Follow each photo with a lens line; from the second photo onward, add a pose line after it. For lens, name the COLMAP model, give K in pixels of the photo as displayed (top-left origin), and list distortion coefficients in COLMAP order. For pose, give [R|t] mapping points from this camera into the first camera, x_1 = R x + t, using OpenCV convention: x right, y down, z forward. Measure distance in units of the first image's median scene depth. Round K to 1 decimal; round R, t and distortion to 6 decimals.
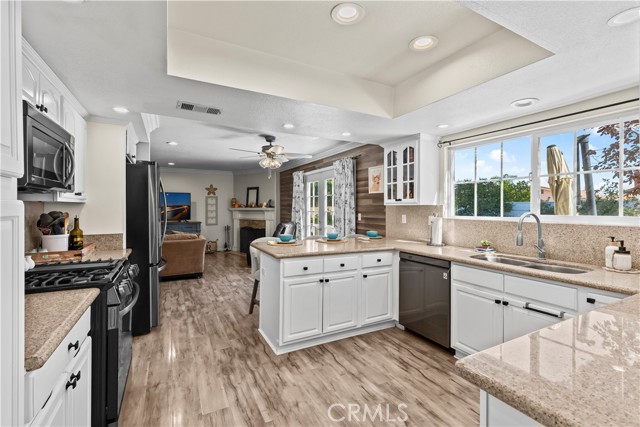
lens RADIAL K [[288.9, 0, 326.0], [0, 288.9, 212.2], [0, 0, 1]] dist [0.004784, 0.000222]
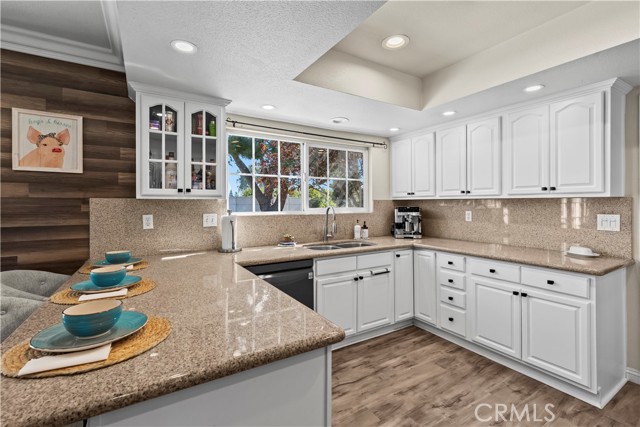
lens RADIAL K [[289.4, 0, 322.5], [0, 289.4, 204.2], [0, 0, 1]] dist [0.005128, 0.000386]
pose [[-0.050162, -0.006214, 0.998722, -0.520651], [0.018471, 0.999804, 0.007148, -0.015908], [-0.998570, 0.018805, -0.050037, 1.002699]]
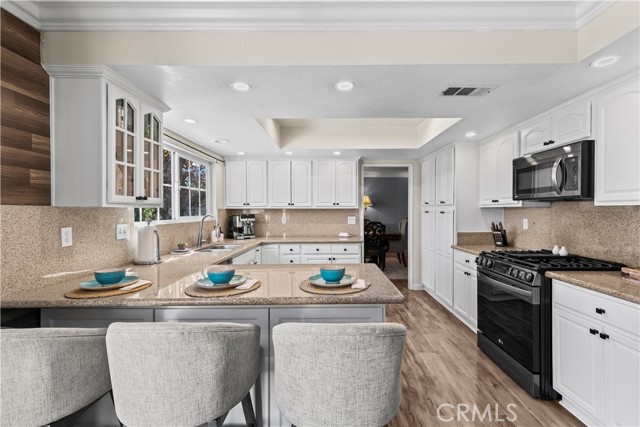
lens RADIAL K [[288.9, 0, 326.0], [0, 288.9, 212.2], [0, 0, 1]] dist [0.004784, 0.000222]
pose [[-0.871783, -0.004476, 0.489871, -0.464842], [0.007333, 0.999727, 0.022185, -0.033546], [-0.489837, 0.022932, -0.871512, 1.795171]]
